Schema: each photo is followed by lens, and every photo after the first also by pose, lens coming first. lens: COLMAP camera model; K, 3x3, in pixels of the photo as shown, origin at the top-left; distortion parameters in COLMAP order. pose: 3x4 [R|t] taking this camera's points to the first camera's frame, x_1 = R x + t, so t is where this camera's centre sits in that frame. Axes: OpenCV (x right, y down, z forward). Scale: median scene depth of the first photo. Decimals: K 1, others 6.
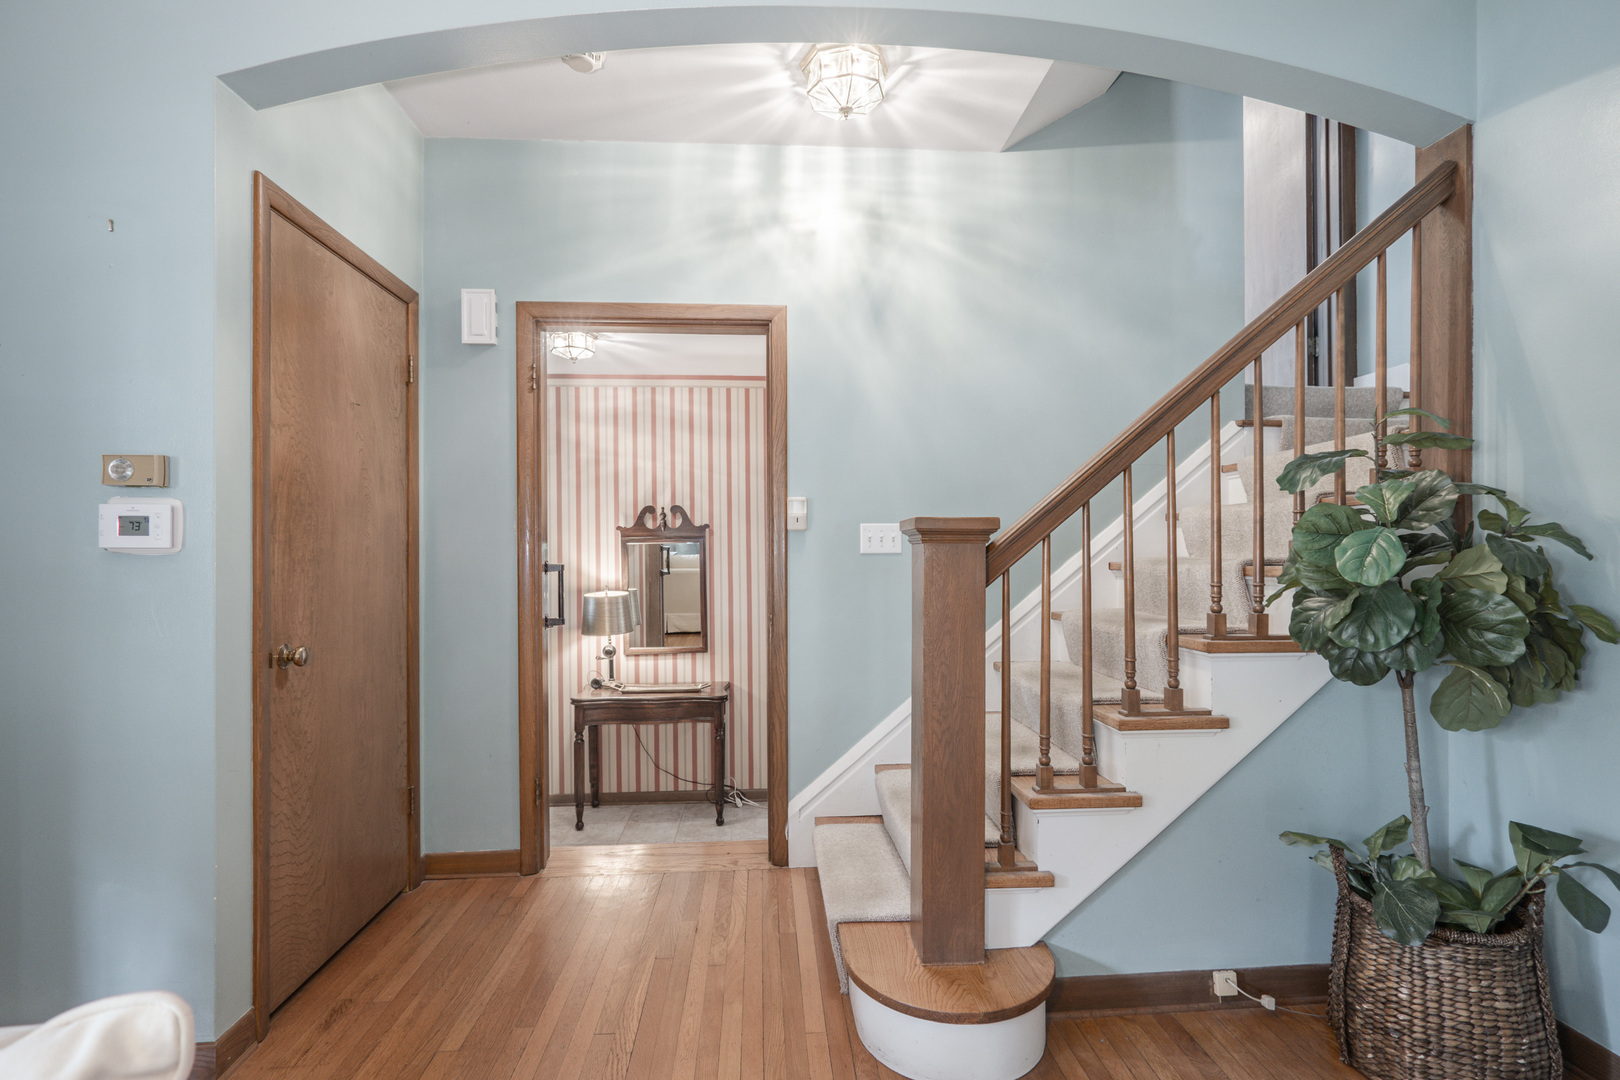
lens RADIAL K [[743.8, 0, 810.0], [0, 743.8, 540.0], [0, 0, 1]] dist [0.002844, 0.000160]
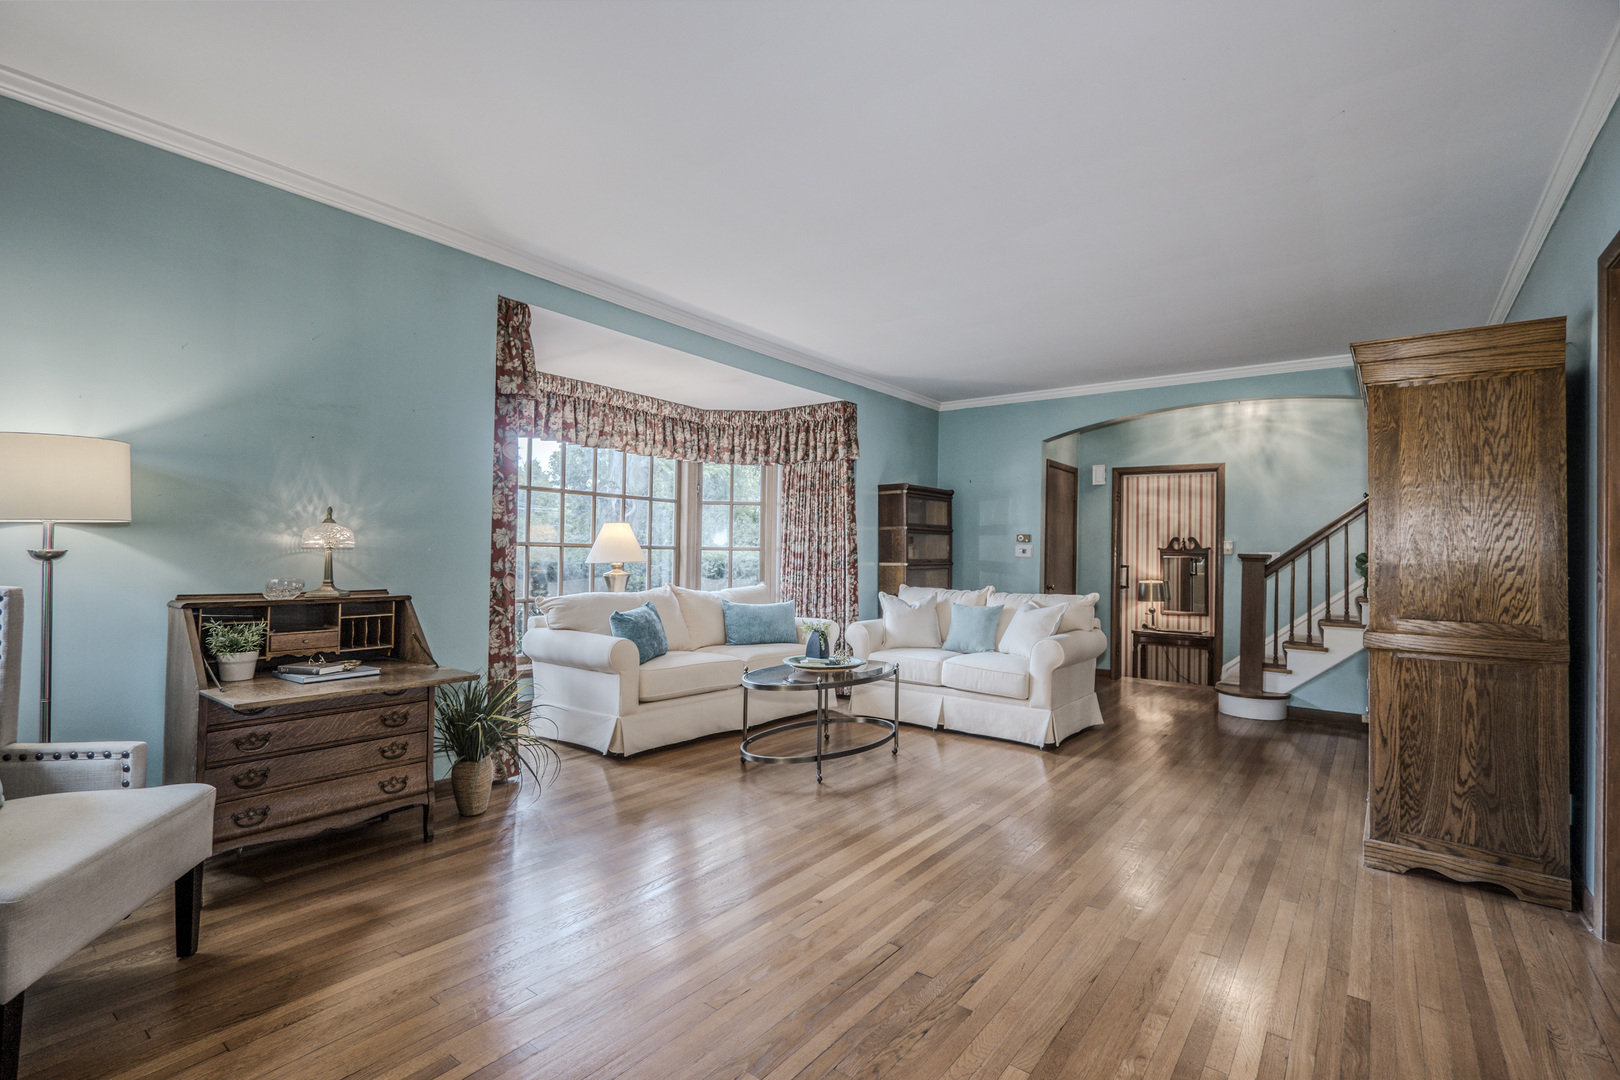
lens RADIAL K [[743.8, 0, 810.0], [0, 743.8, 540.0], [0, 0, 1]] dist [0.002844, 0.000160]
pose [[0.746909, 0.011602, -0.664825, 0.396866], [-0.016842, 0.999857, -0.001473, -0.022752], [0.664713, 0.012297, 0.746998, -1.184980]]
